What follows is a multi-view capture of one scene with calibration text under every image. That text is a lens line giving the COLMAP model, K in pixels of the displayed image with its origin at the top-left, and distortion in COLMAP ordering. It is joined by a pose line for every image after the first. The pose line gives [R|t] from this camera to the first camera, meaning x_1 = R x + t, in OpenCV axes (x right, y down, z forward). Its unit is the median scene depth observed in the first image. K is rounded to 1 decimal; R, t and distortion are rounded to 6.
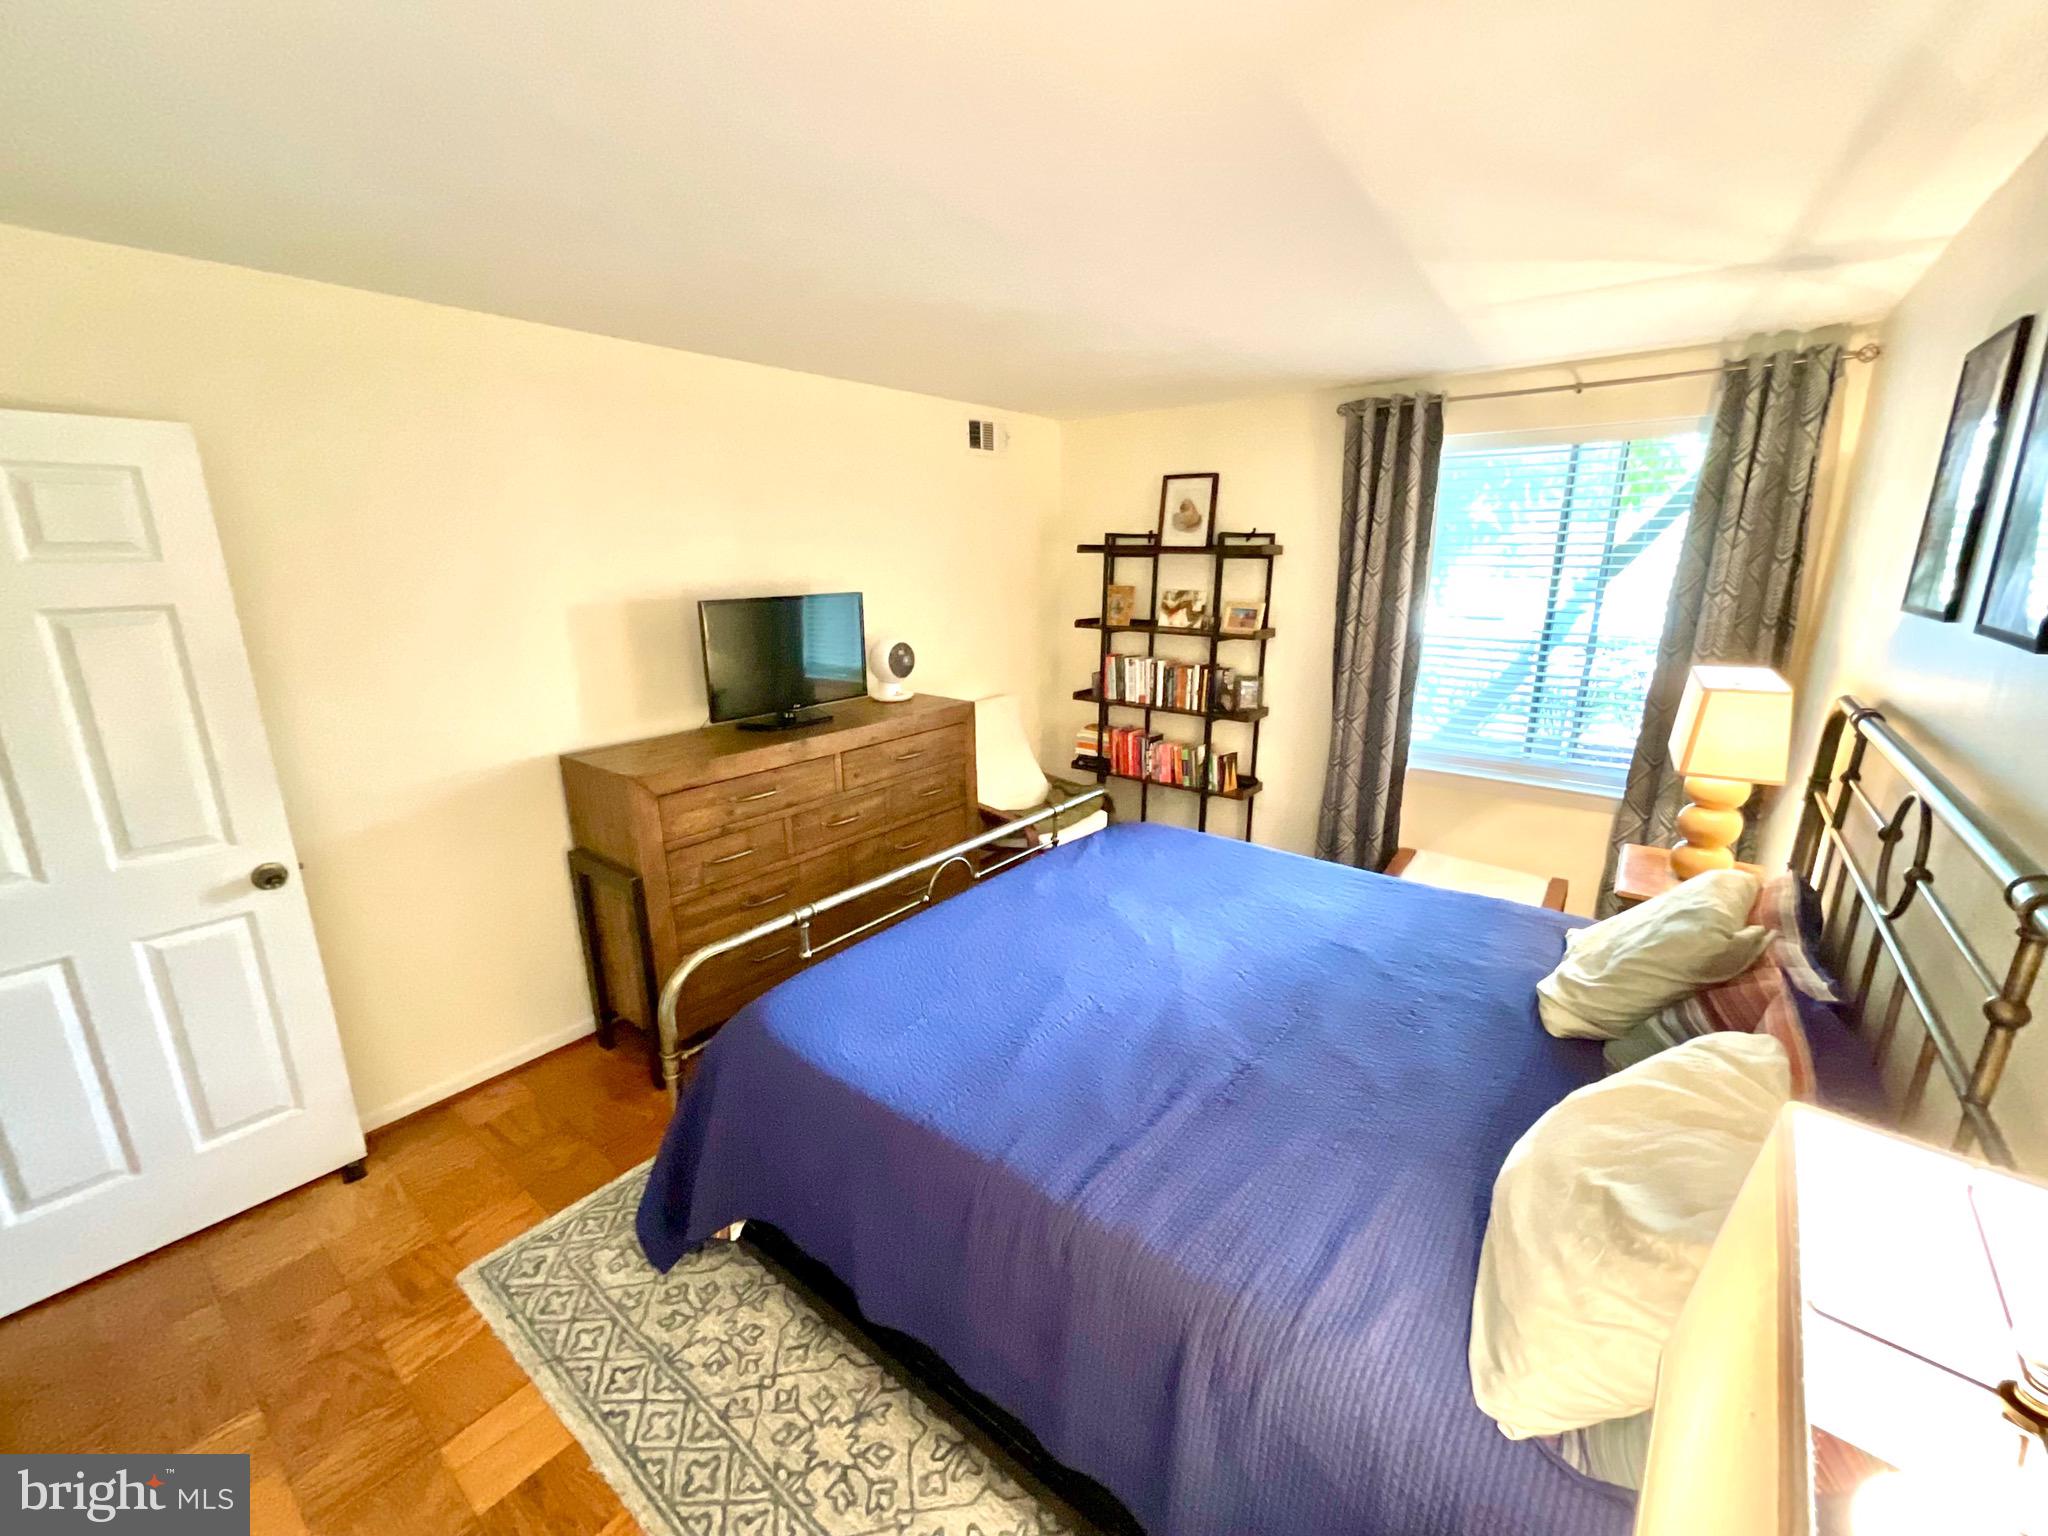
lens RADIAL K [[826.2, 0, 1031.1], [0, 826.2, 768.4], [0, 0, 1]] dist [-0.001682, 0.001204]
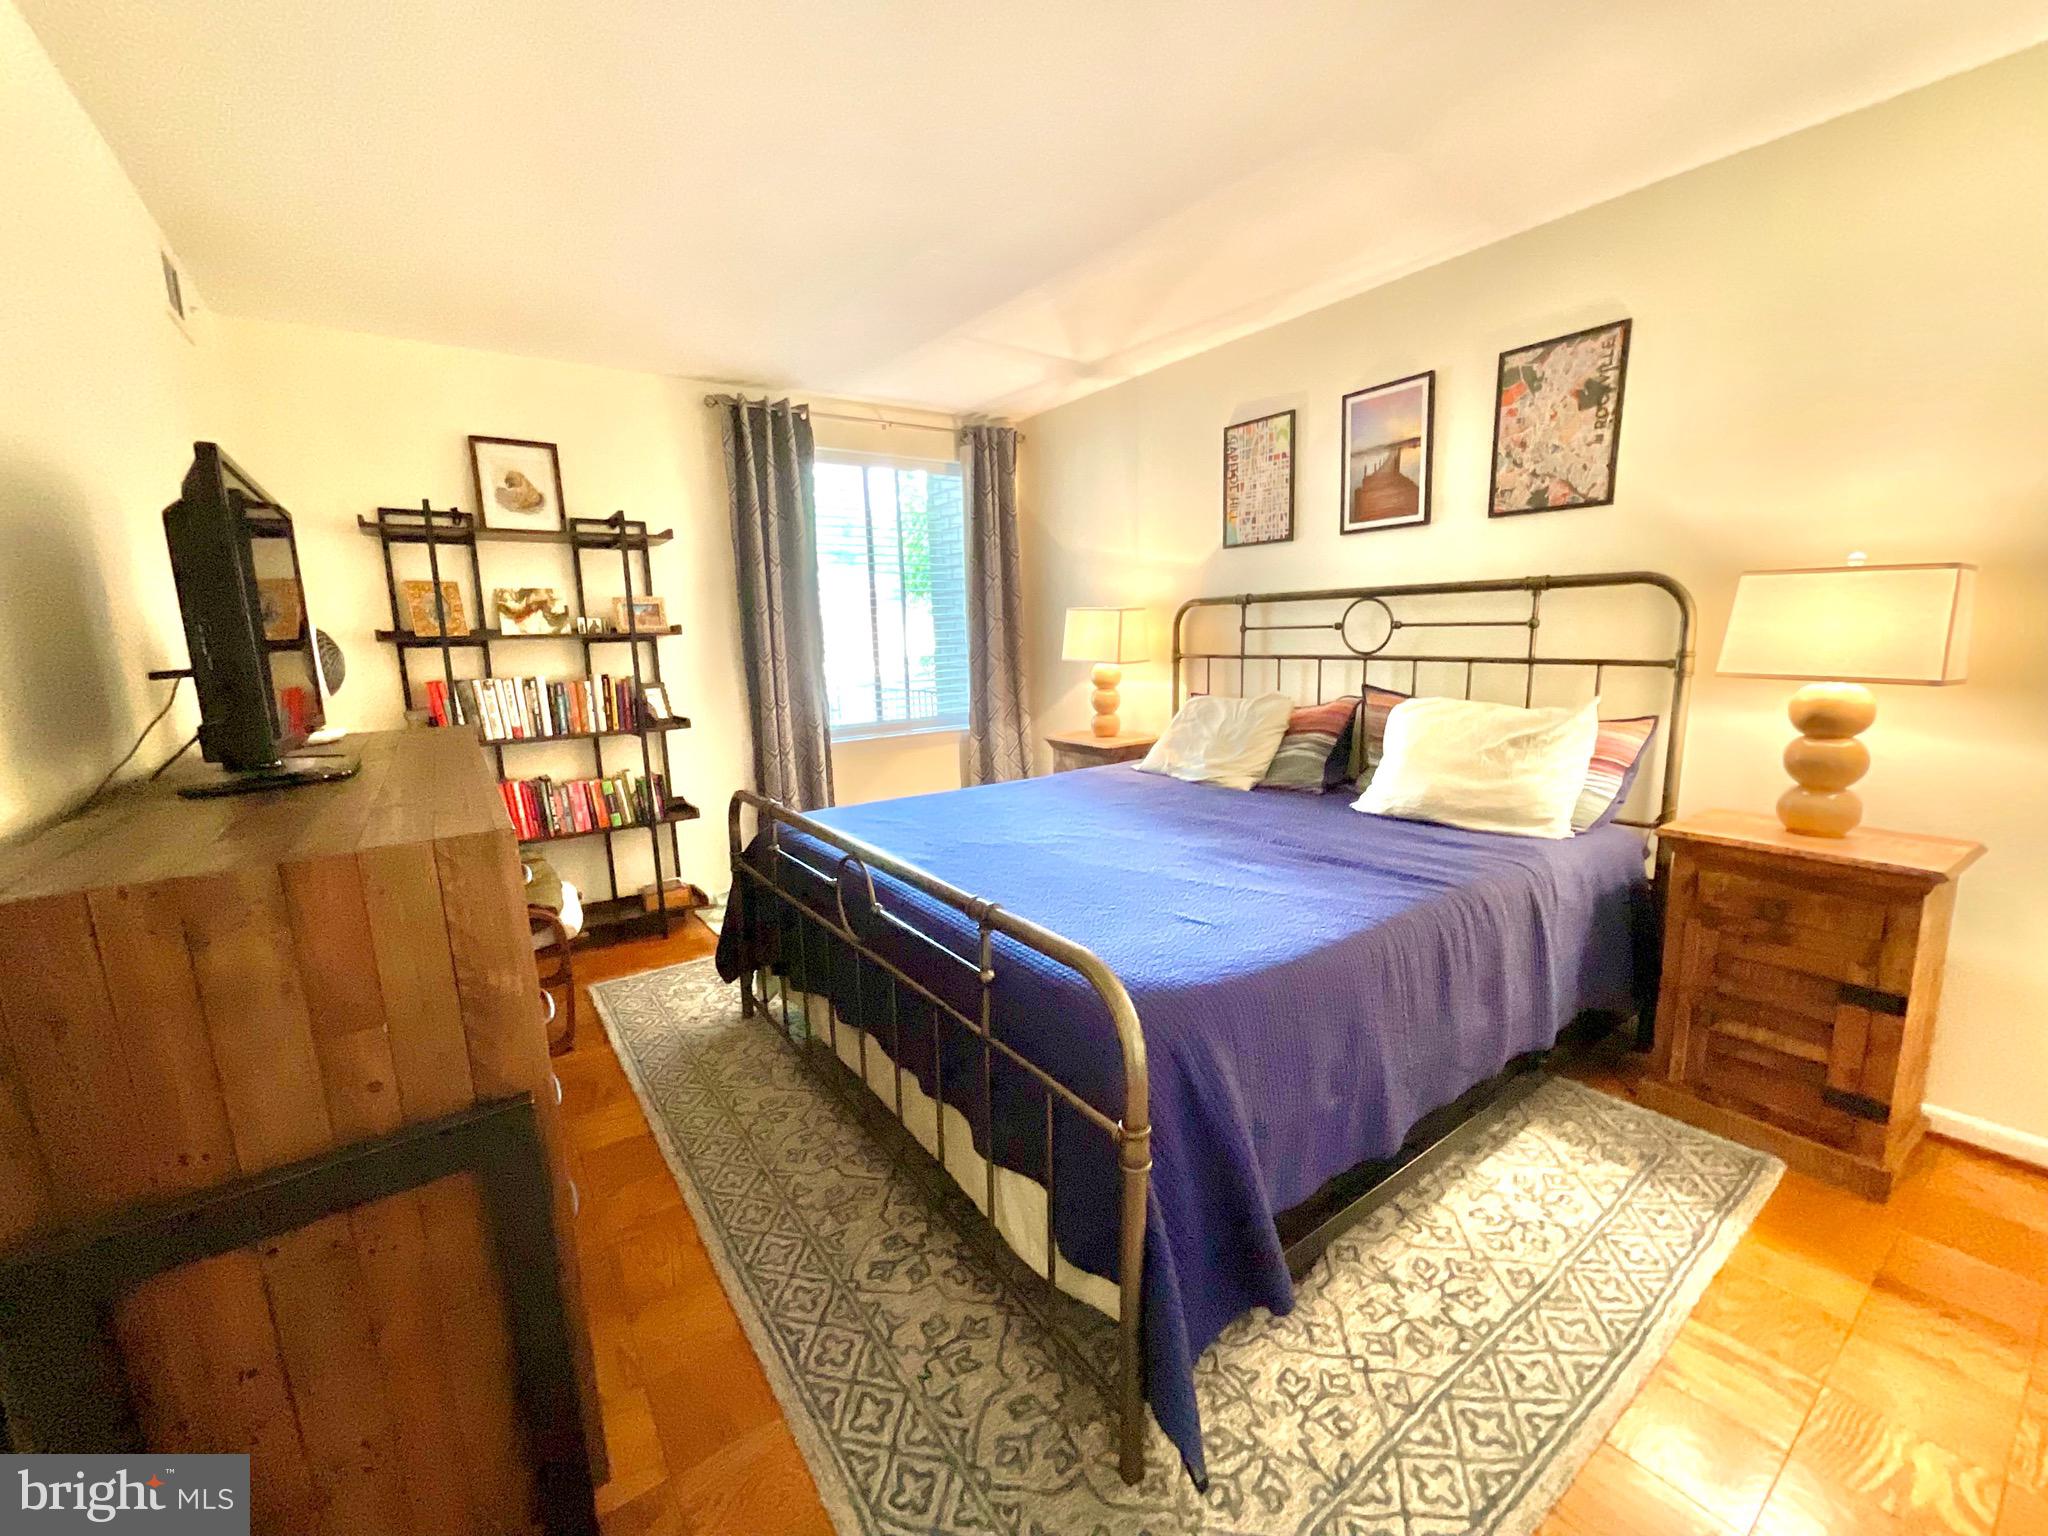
lens RADIAL K [[826.2, 0, 1012.0], [0, 826.2, 765.4], [0, 0, 1]] dist [-0.001682, 0.001204]
pose [[0.292476, -0.162777, 0.942317, -1.096417], [0.271863, 0.958899, 0.081260, 0.013612], [-0.916814, 0.232415, 0.324708, 0.912347]]
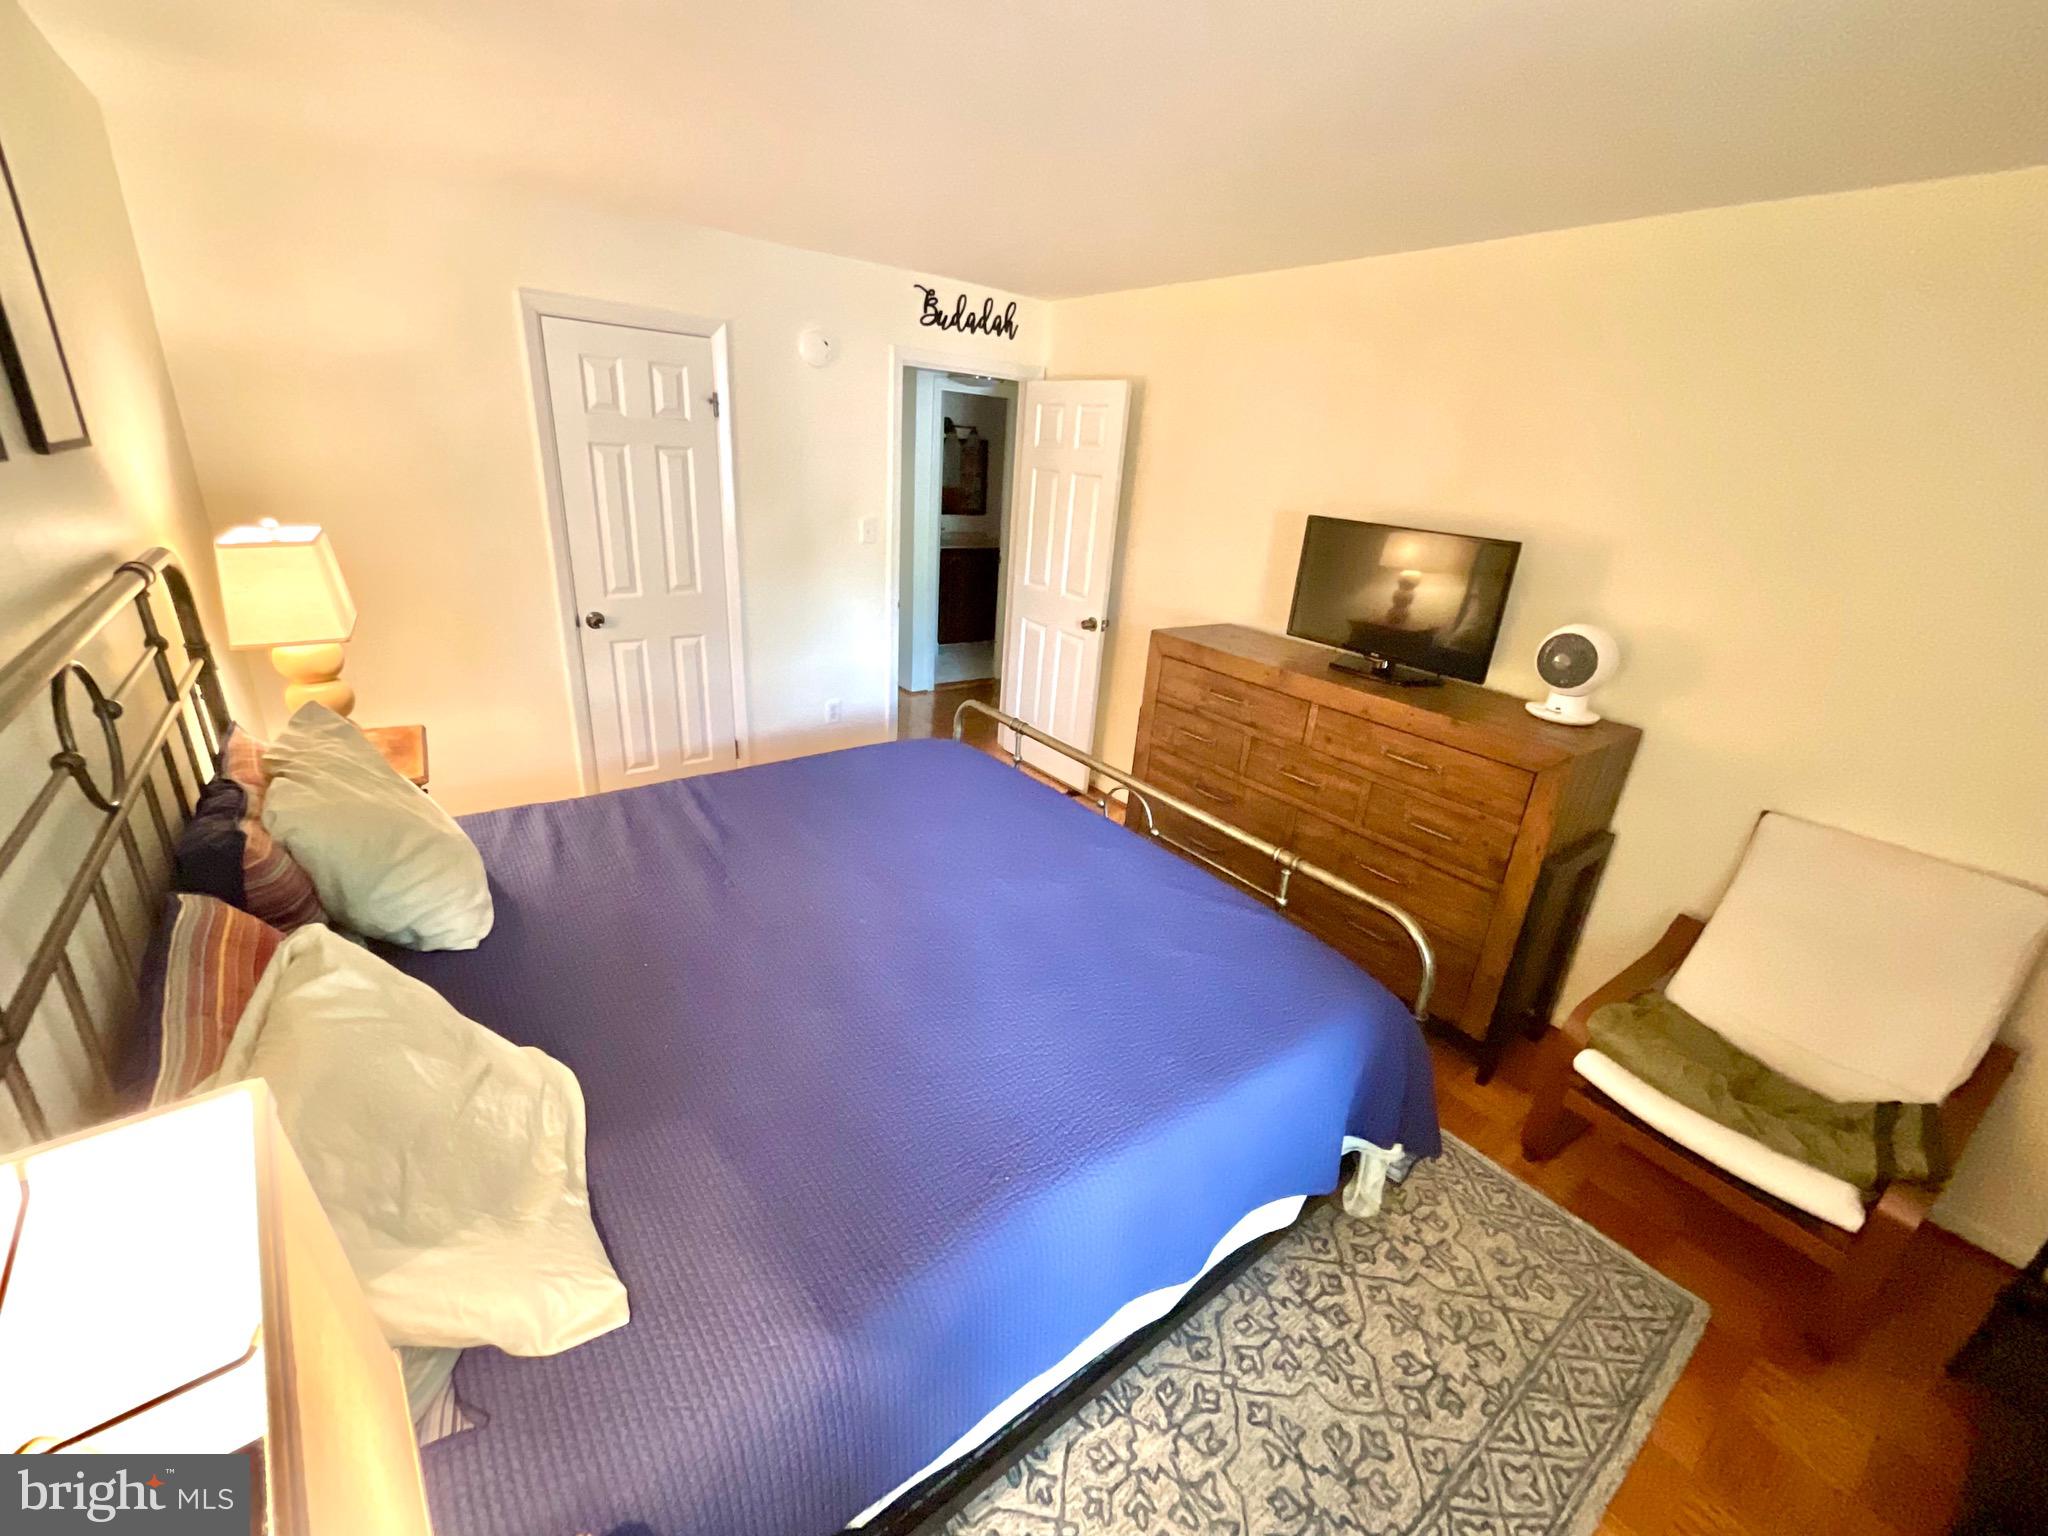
lens RADIAL K [[826.2, 0, 1039.2], [0, 826.2, 760.7], [0, 0, 1]] dist [-0.001682, 0.001204]
pose [[-0.254725, 0.334699, -0.907244, 1.166714], [-0.309386, 0.860671, 0.404383, -0.408758], [0.916185, 0.383695, -0.115683, 1.523052]]
